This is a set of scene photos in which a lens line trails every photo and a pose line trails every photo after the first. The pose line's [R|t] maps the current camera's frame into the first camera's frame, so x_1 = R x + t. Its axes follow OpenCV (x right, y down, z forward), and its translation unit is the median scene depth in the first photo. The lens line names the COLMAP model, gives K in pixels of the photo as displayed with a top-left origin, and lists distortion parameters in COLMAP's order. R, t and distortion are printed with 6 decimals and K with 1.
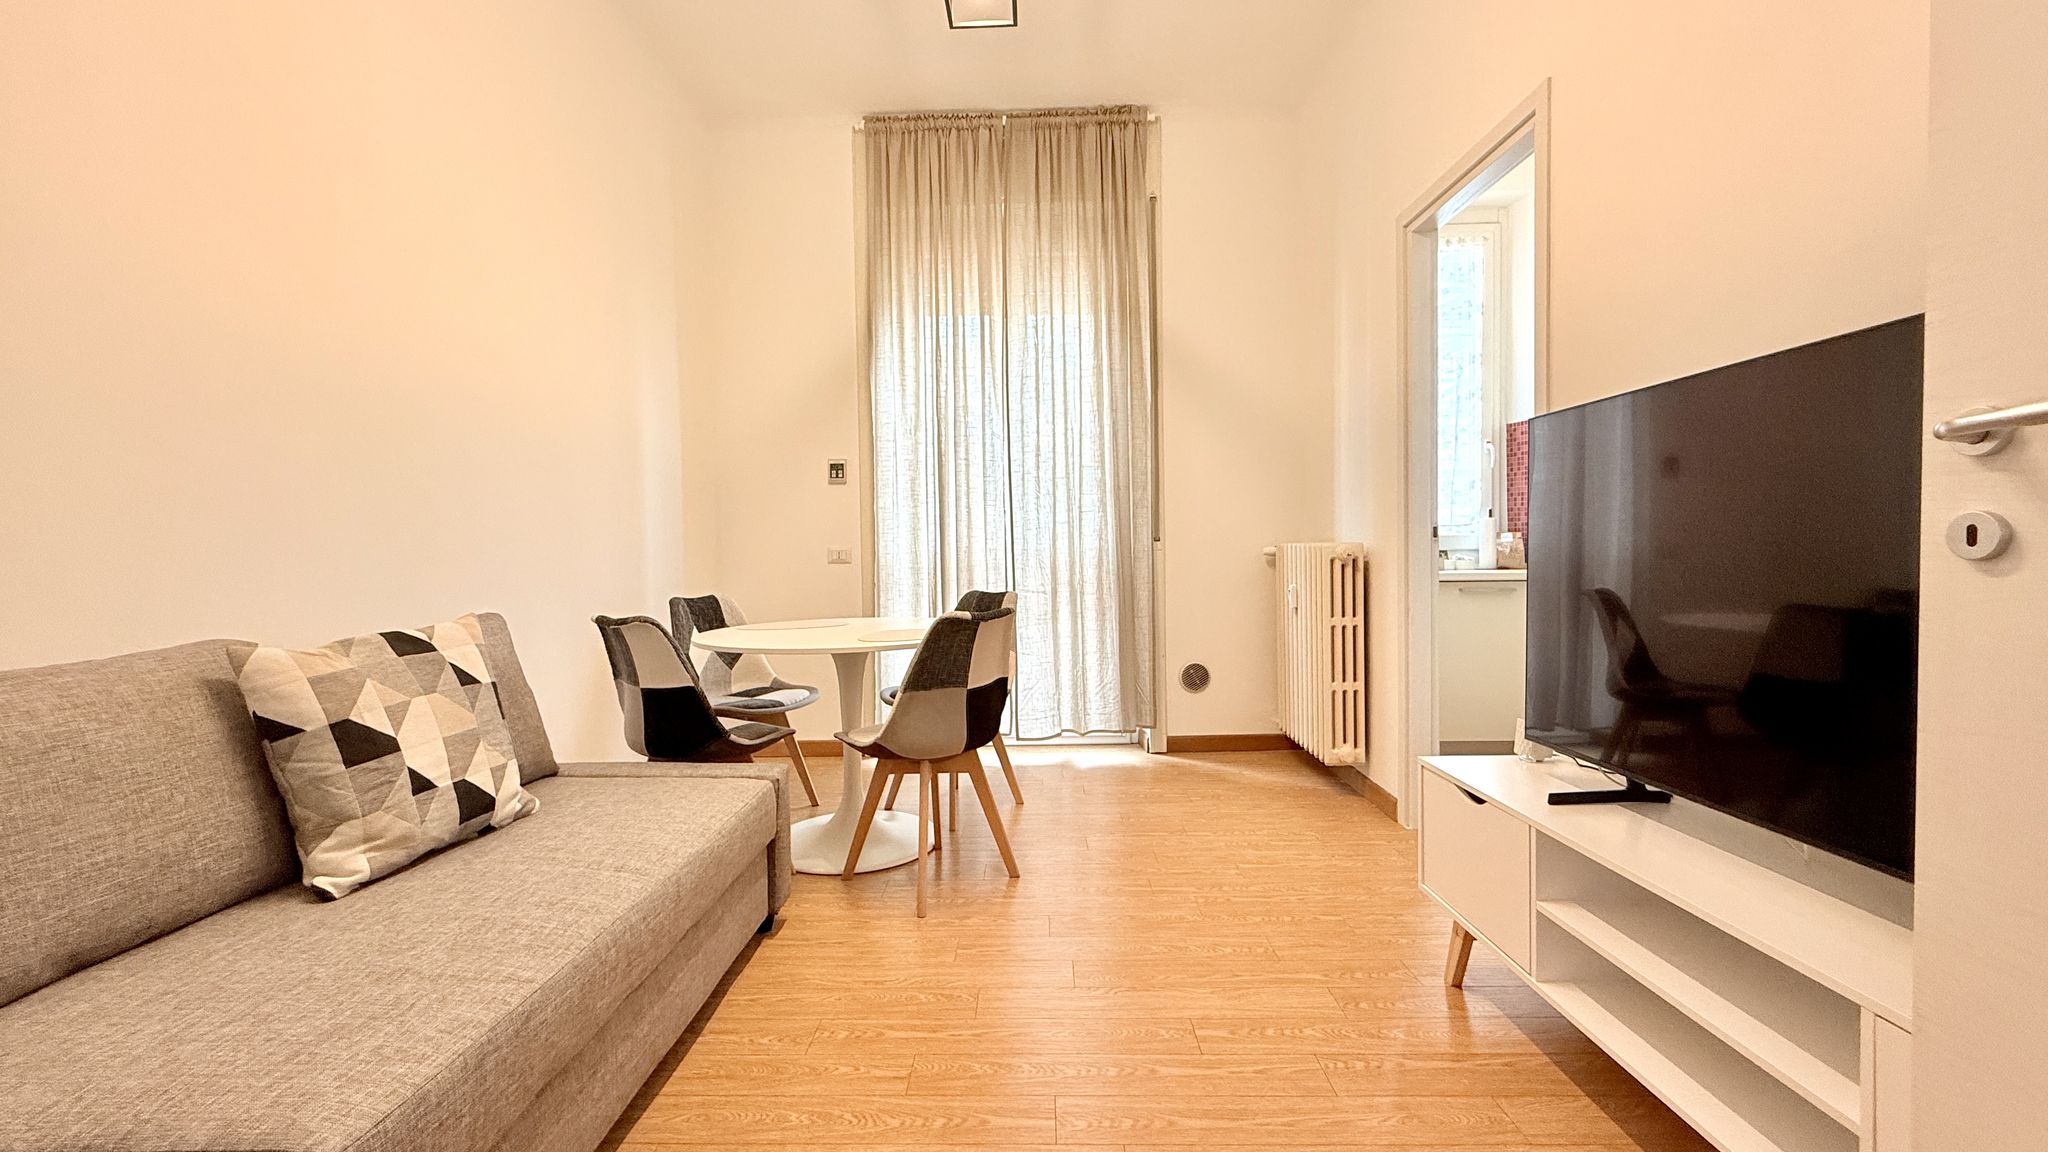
lens RADIAL K [[814.4, 0, 1024.0], [0, 814.4, 576.0], [0, 0, 1]] dist [-0.001576, 0.000398]
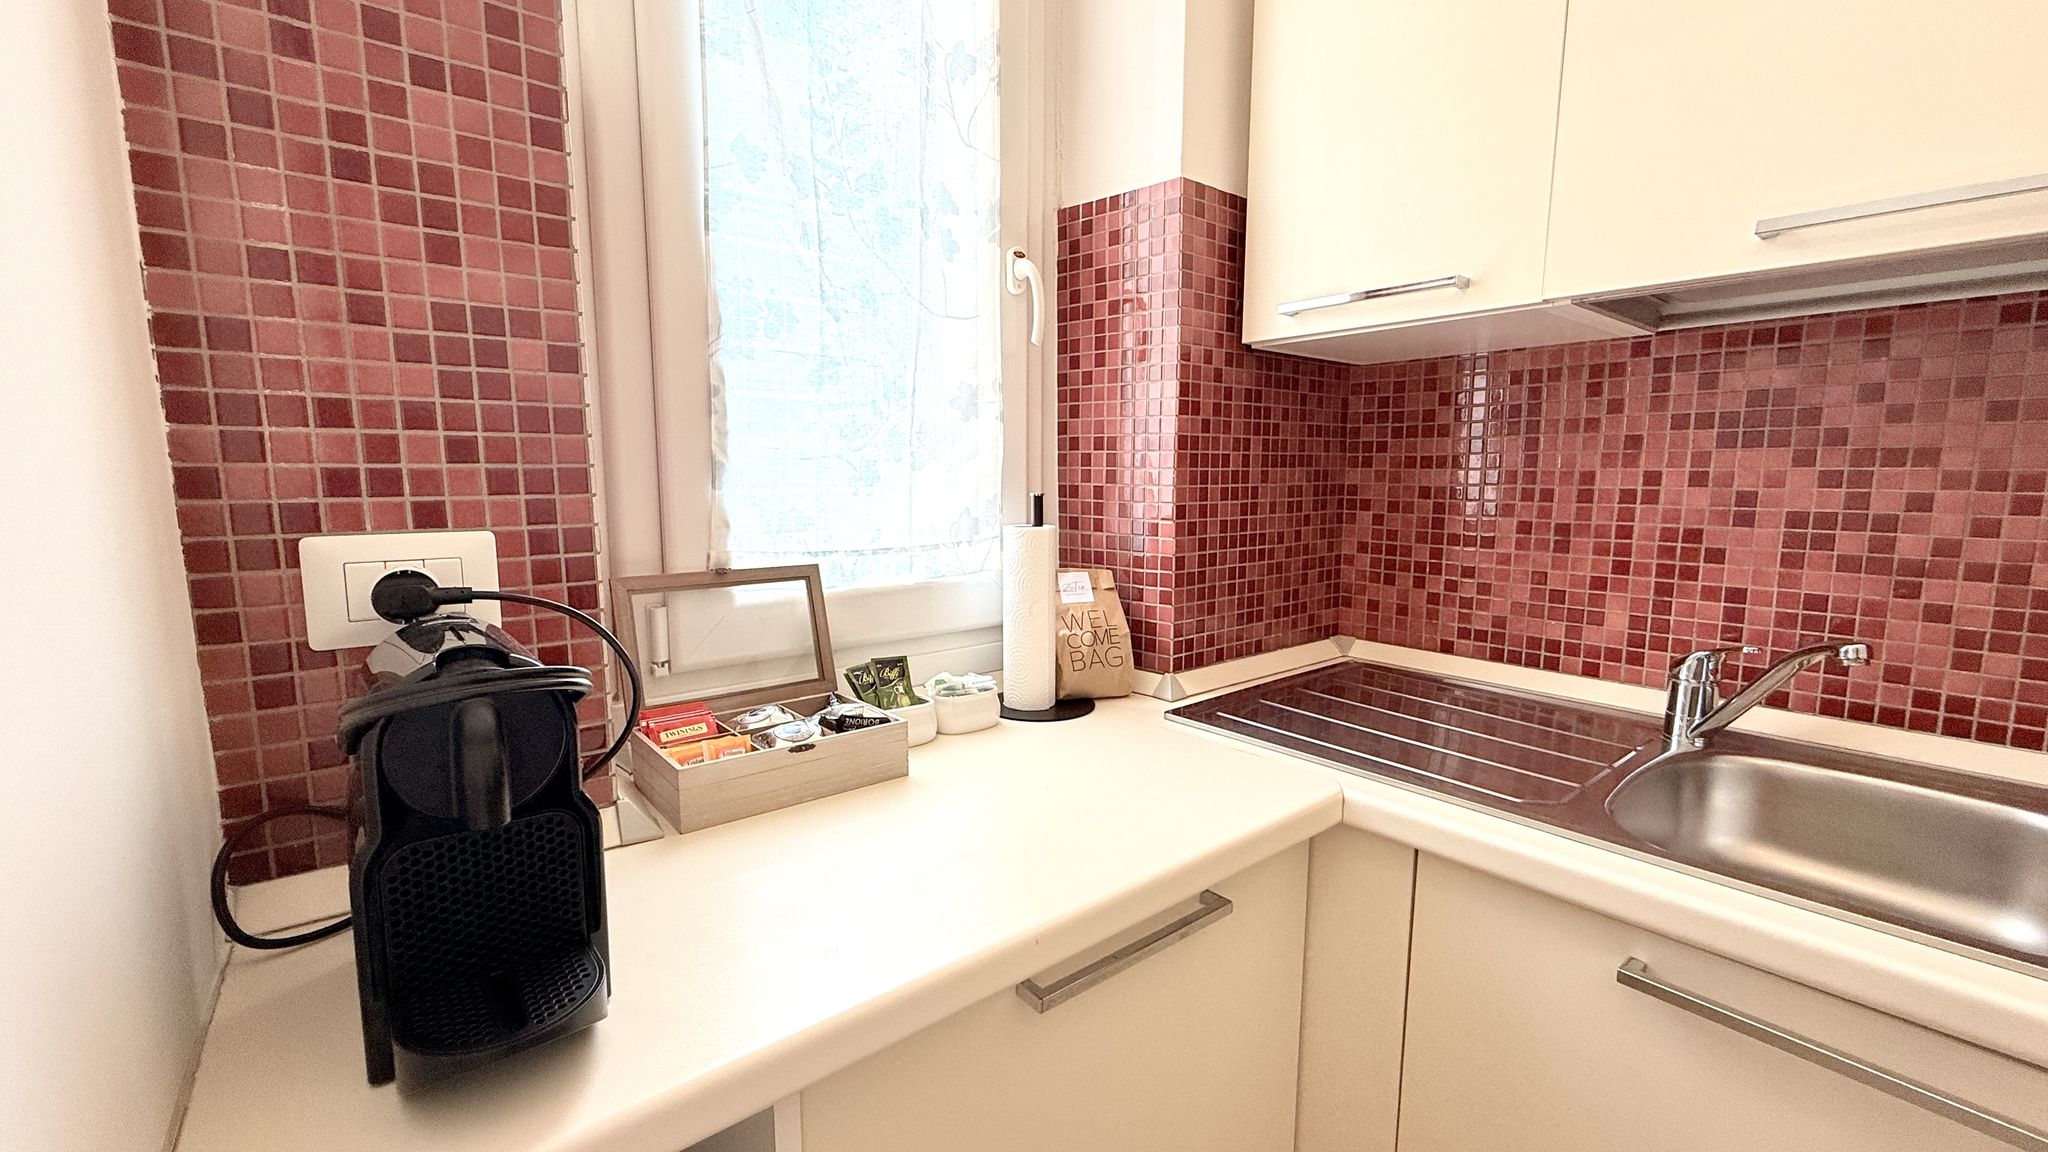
lens RADIAL K [[815.6, 0, 1024.0], [0, 815.6, 576.0], [0, 0, 1]] dist [-0.001371, 0.000280]
pose [[0.758173, -0.060311, 0.649258, 0.381306], [0.004409, 0.996165, 0.087389, -0.077431], [-0.652038, -0.063393, 0.755531, 0.779131]]
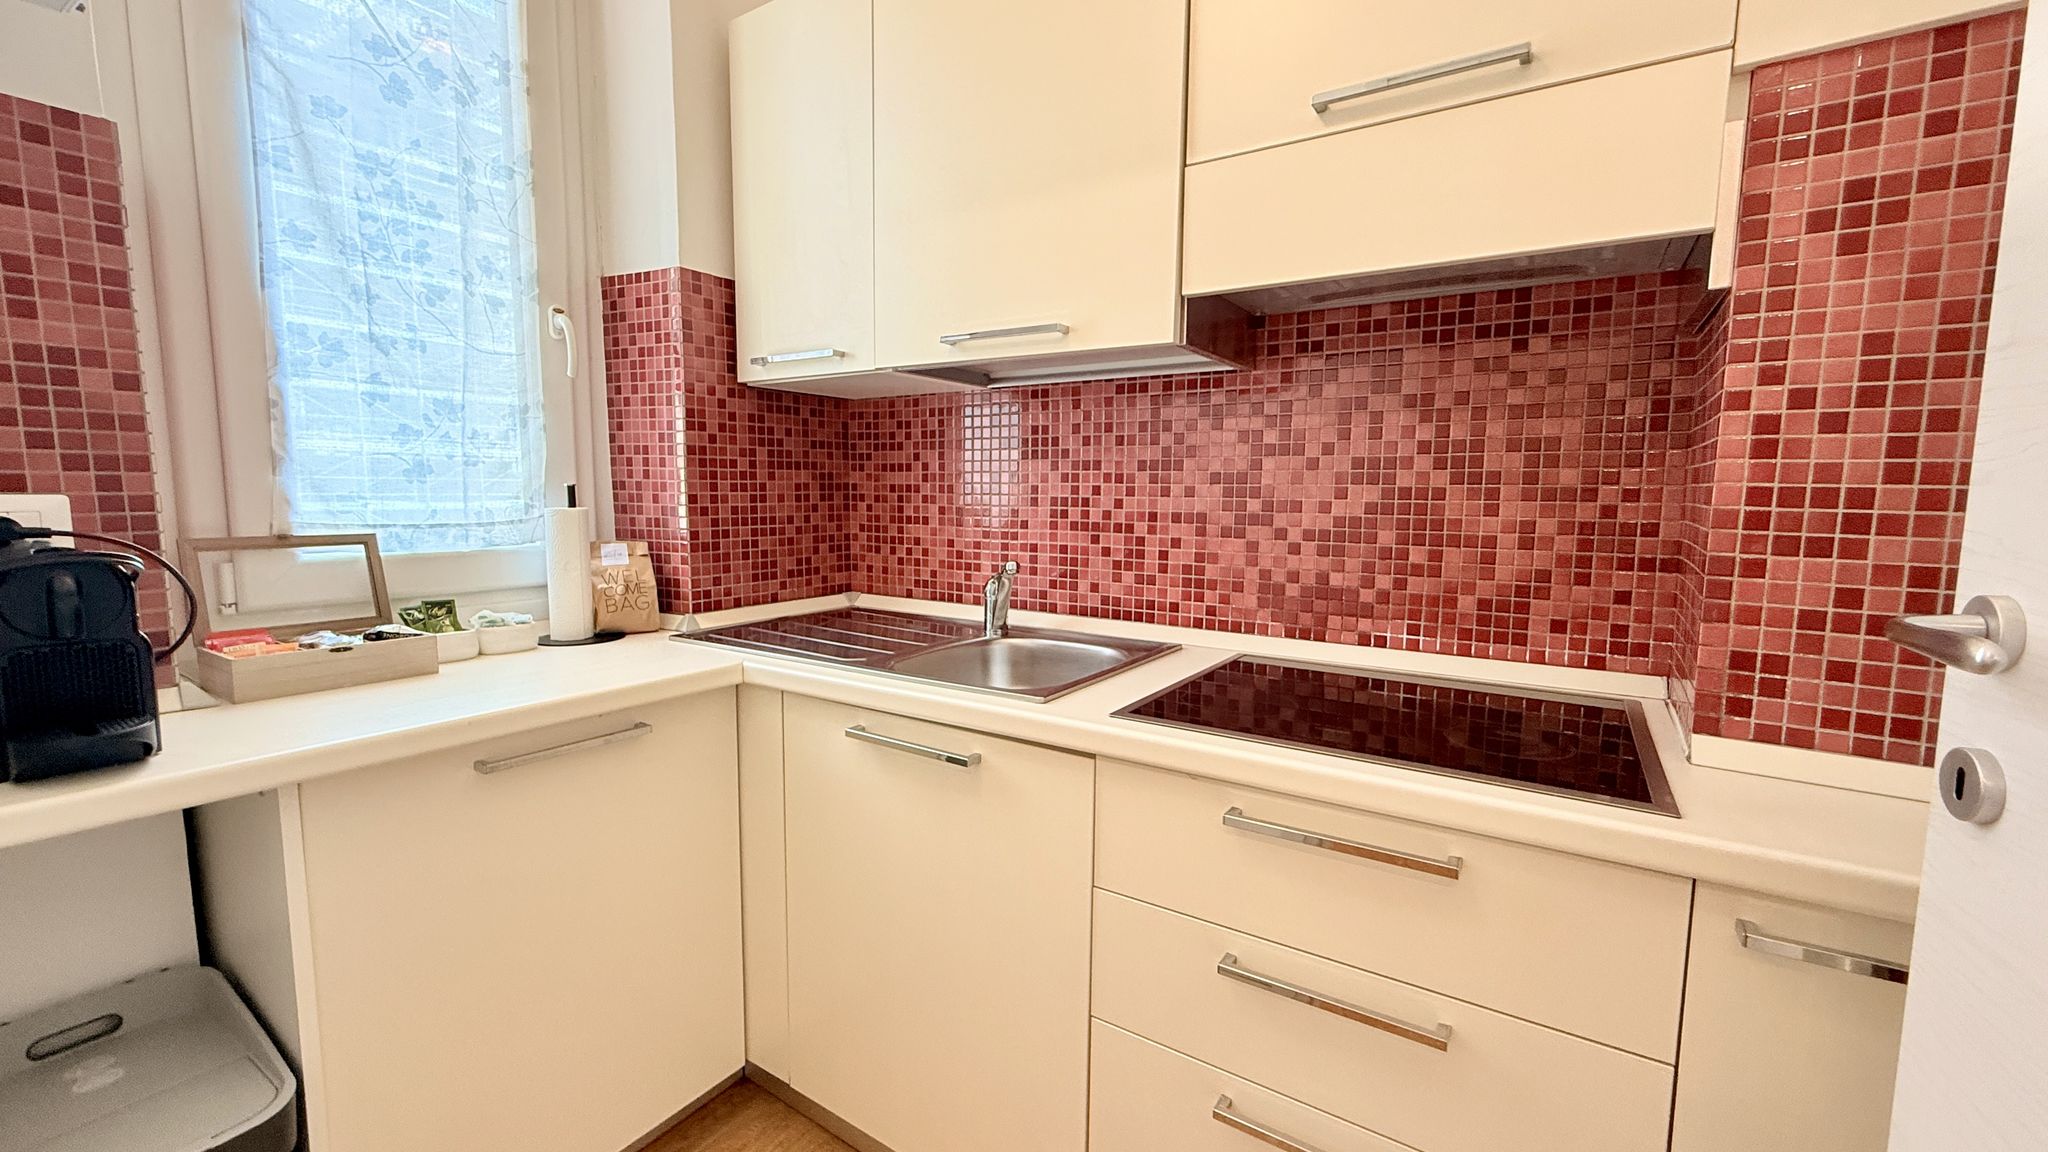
lens RADIAL K [[814.4, 0, 1024.0], [0, 814.4, 576.0], [0, 0, 1]] dist [-0.001576, 0.000398]
pose [[0.528612, -0.065156, 0.846360, 0.351478], [0.008794, 0.997417, 0.071293, -0.063543], [-0.848818, -0.030243, 0.527819, 0.603159]]
